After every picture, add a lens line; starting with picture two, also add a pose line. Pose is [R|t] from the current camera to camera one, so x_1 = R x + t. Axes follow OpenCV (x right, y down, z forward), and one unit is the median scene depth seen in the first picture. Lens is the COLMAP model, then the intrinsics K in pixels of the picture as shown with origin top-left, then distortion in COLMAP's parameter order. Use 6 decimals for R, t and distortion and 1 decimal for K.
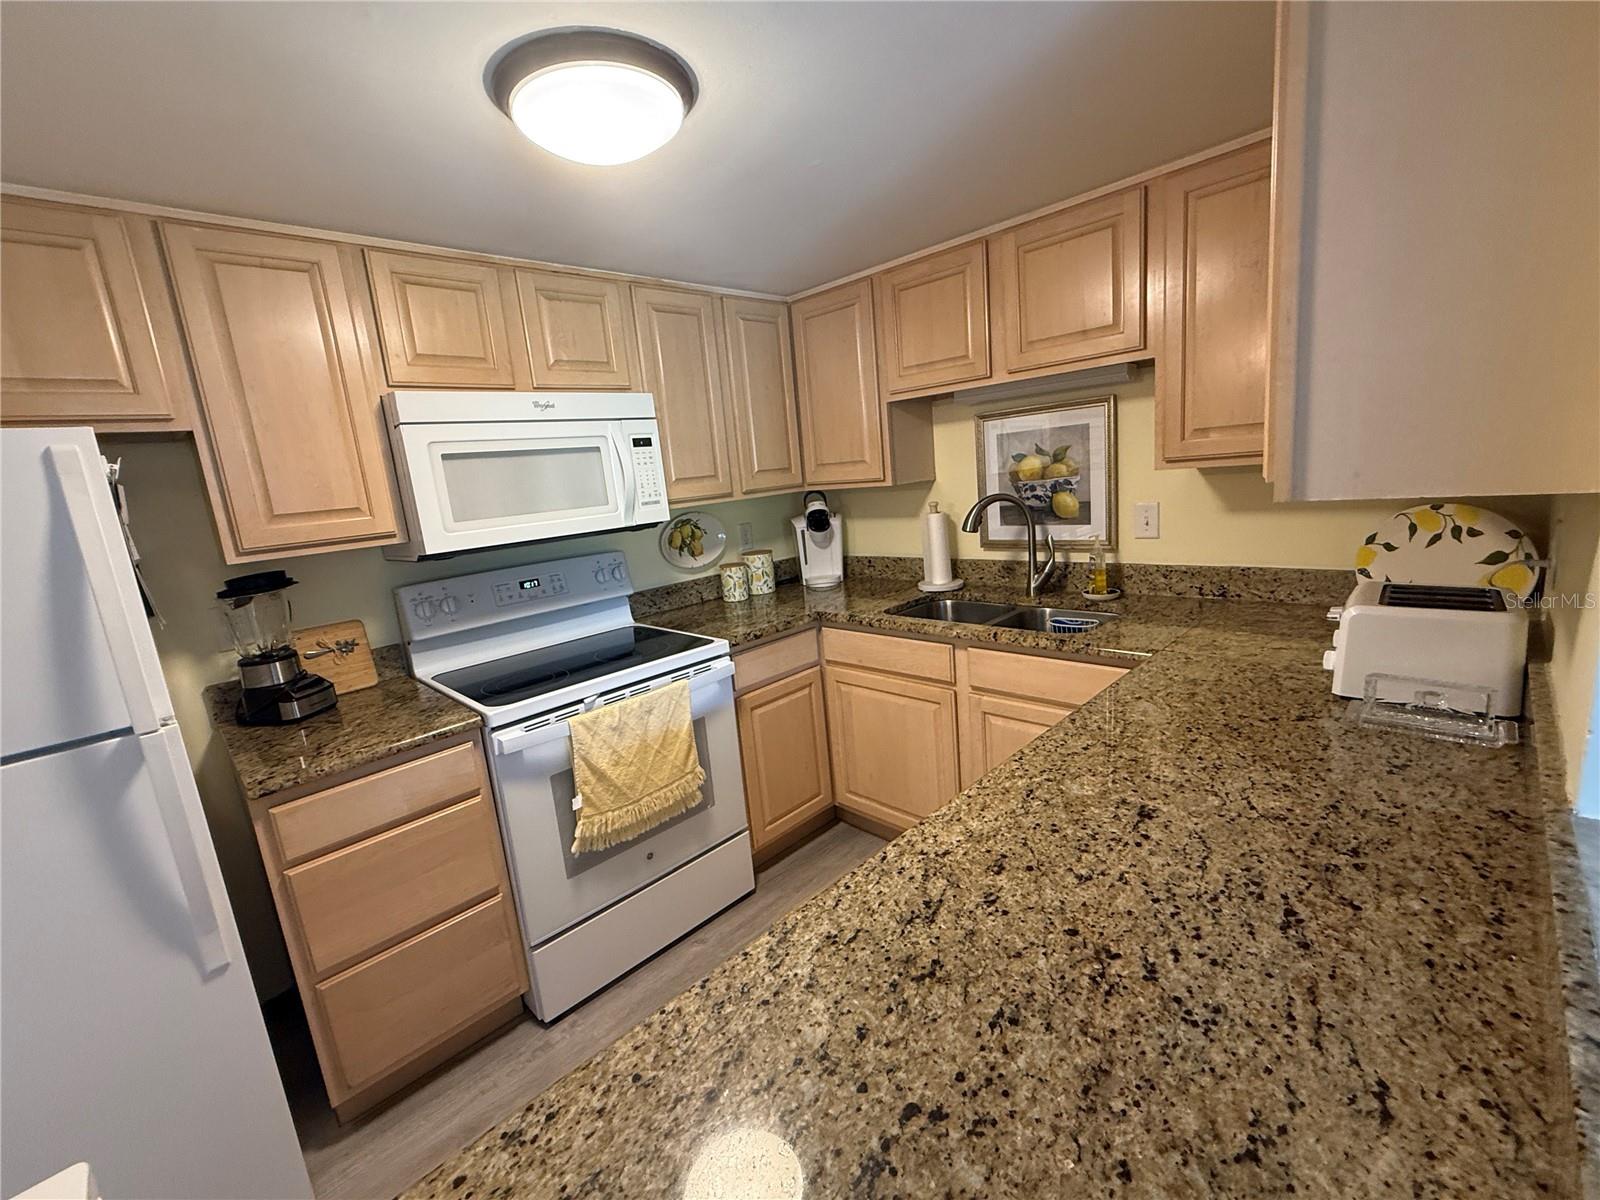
lens RADIAL K [[675.2, 0, 800.0], [0, 675.2, 600.0], [0, 0, 1]] dist [0.001712, -0.000344]
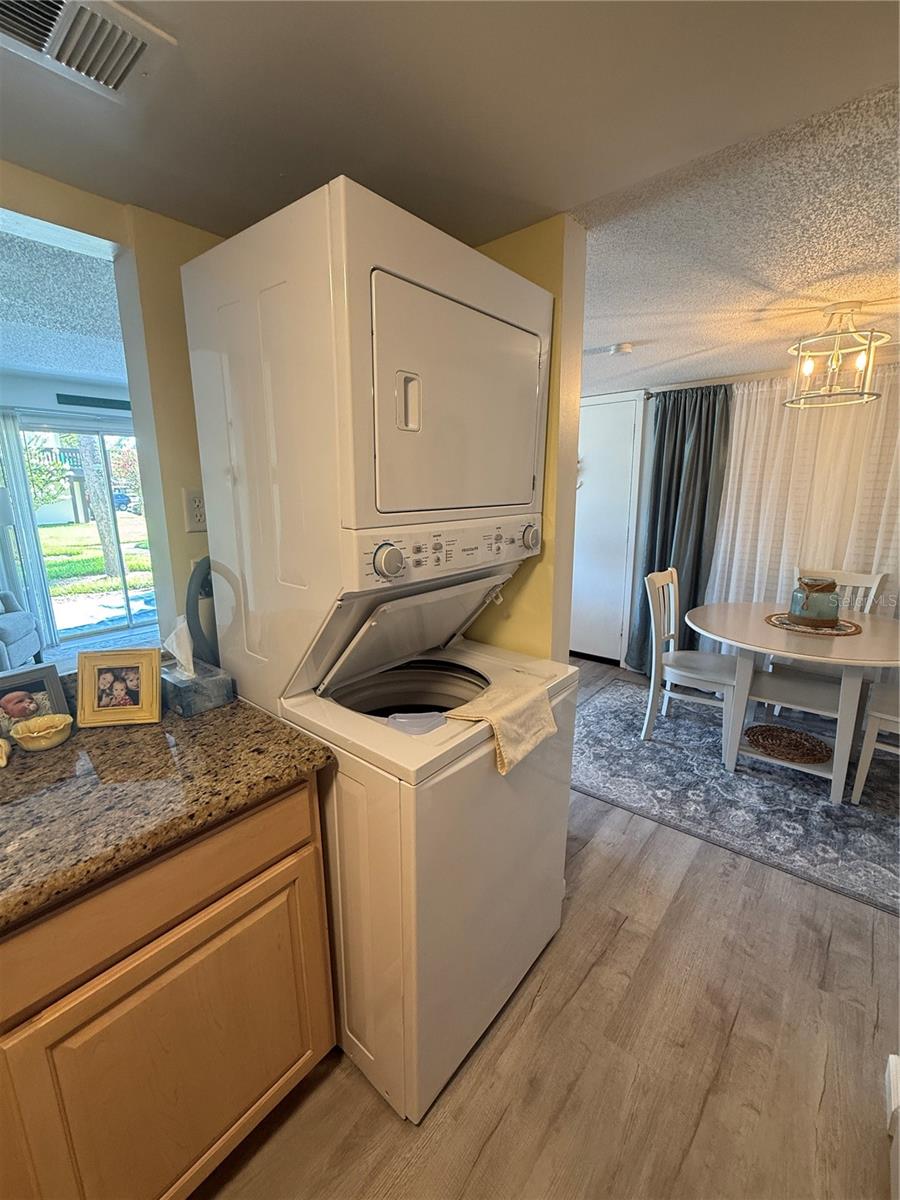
lens RADIAL K [[506.4, 0, 450.0], [0, 506.4, 600.0], [0, 0, 1]] dist [0.001712, -0.000344]
pose [[-0.991211, 0.118631, -0.058543, -0.773602], [0.084702, 0.909052, 0.407982, -0.235253], [0.101618, 0.399438, -0.911111, 1.555545]]
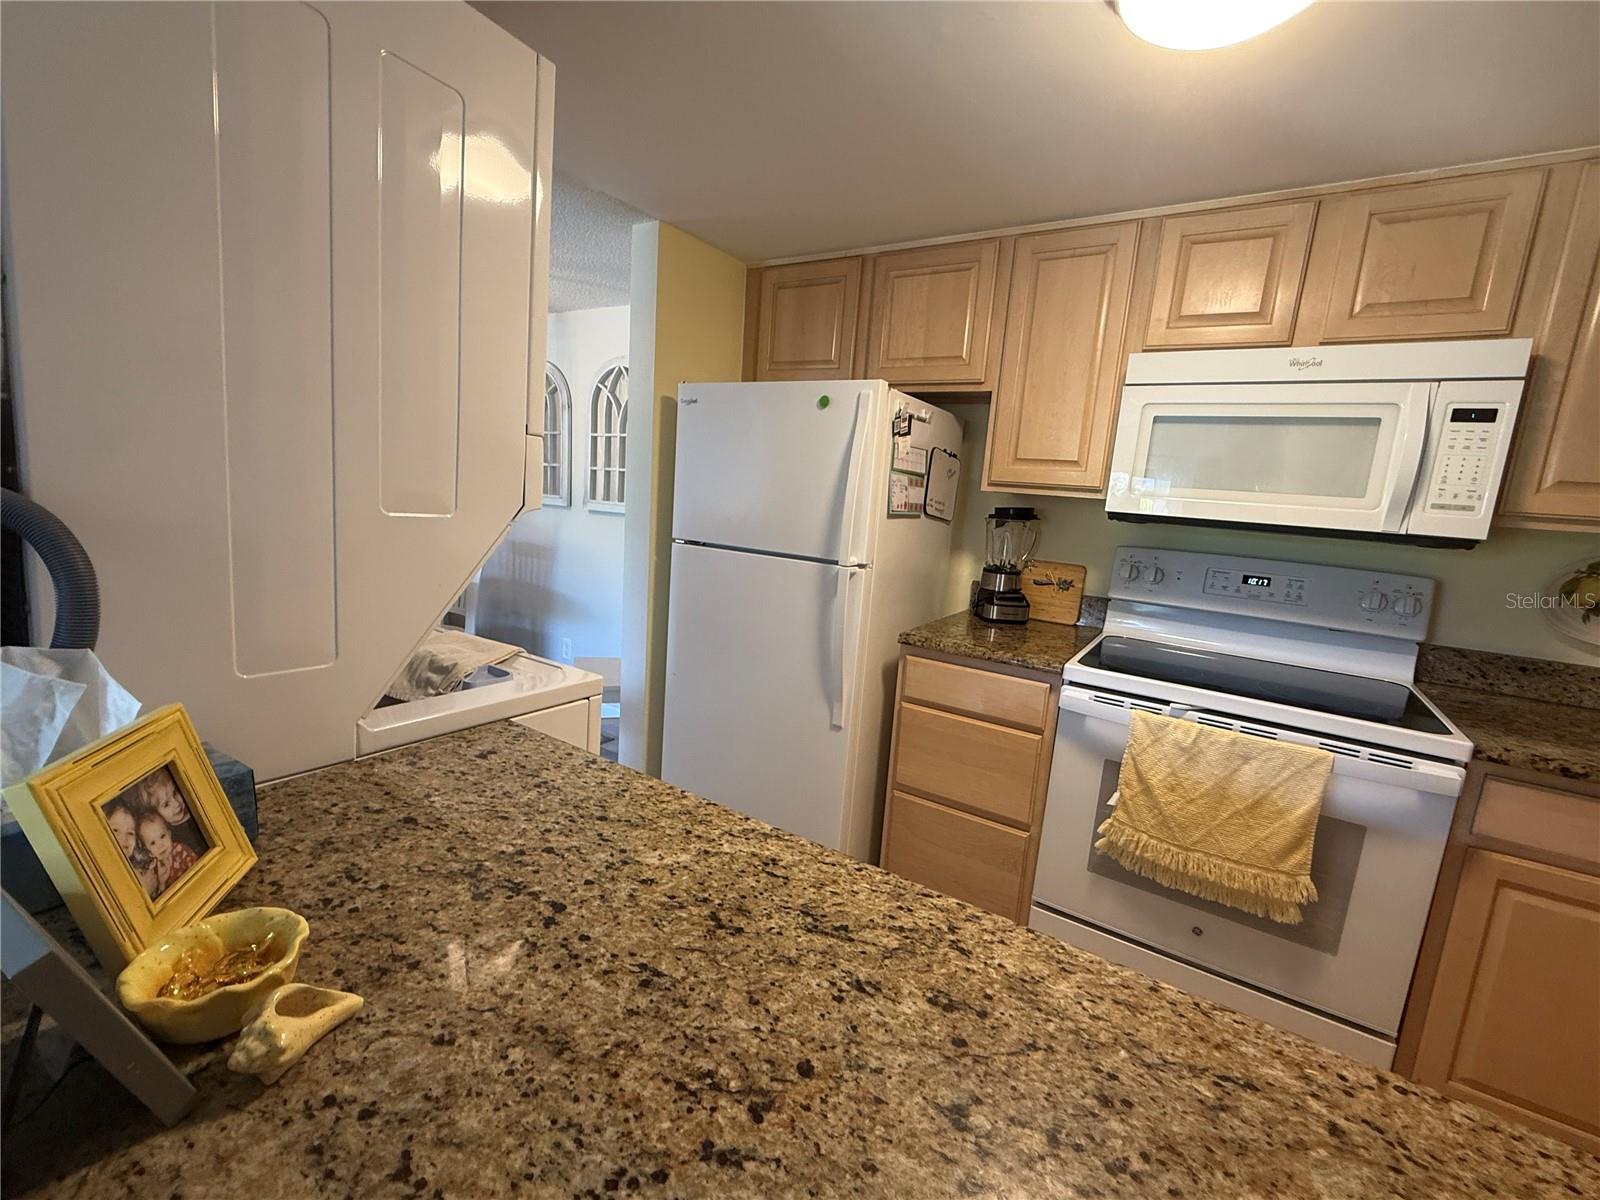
lens RADIAL K [[675.2, 0, 800.0], [0, 675.2, 600.0], [0, 0, 1]] dist [0.001712, -0.000344]
pose [[0.204142, 0.269049, -0.941243, 0.792172], [-0.275840, 0.938341, 0.208394, -0.054208], [0.939276, 0.217090, 0.265769, 0.648267]]
